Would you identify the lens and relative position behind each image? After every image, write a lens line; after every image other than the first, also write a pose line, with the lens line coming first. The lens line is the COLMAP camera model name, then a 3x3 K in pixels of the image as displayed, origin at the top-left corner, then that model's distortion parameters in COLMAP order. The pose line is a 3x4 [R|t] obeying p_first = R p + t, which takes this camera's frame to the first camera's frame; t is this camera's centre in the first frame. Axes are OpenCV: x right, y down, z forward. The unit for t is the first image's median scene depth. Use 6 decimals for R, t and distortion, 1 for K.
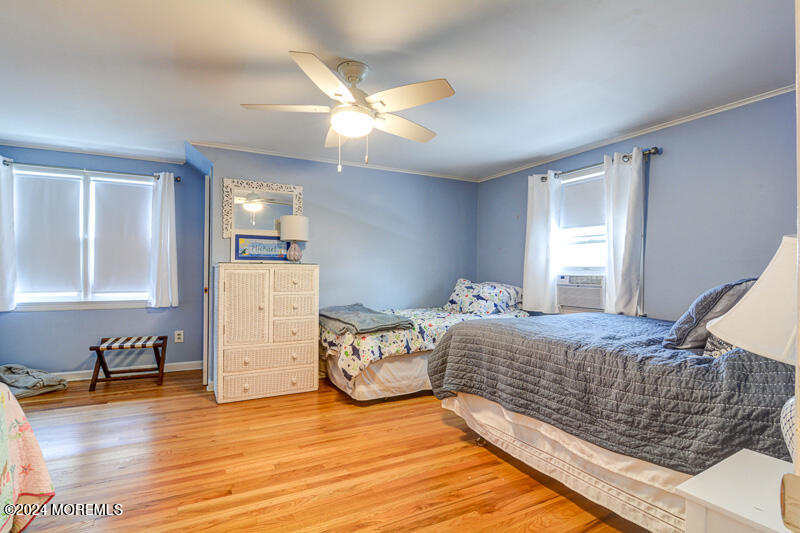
lens RADIAL K [[389.0, 0, 386.8], [0, 389.0, 267.2], [0, 0, 1]] dist [-0.000890, 0.000005]
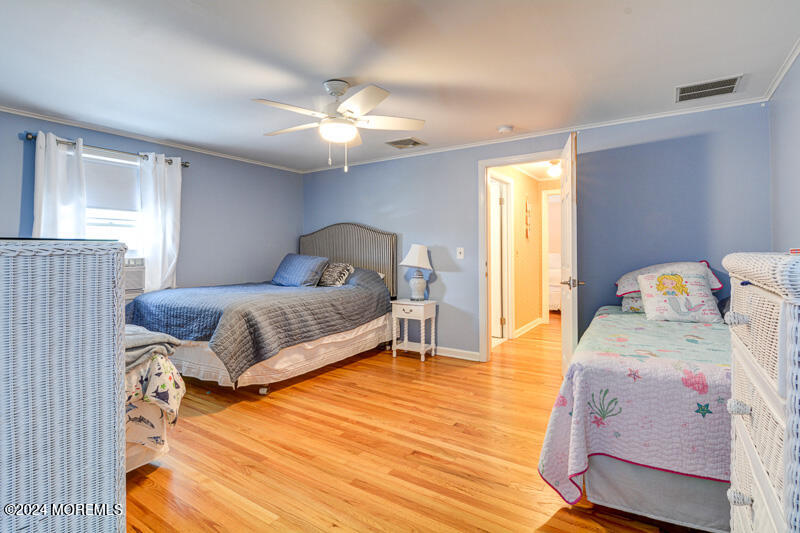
lens RADIAL K [[401.2, 0, 401.1], [0, 401.2, 248.8], [0, 0, 1]] dist [-0.000259, -0.000014]
pose [[-0.483794, -0.002153, 0.875179, -1.268518], [-0.005424, 0.999985, -0.000539, -0.012631], [-0.875165, -0.005008, -0.483798, 1.442023]]
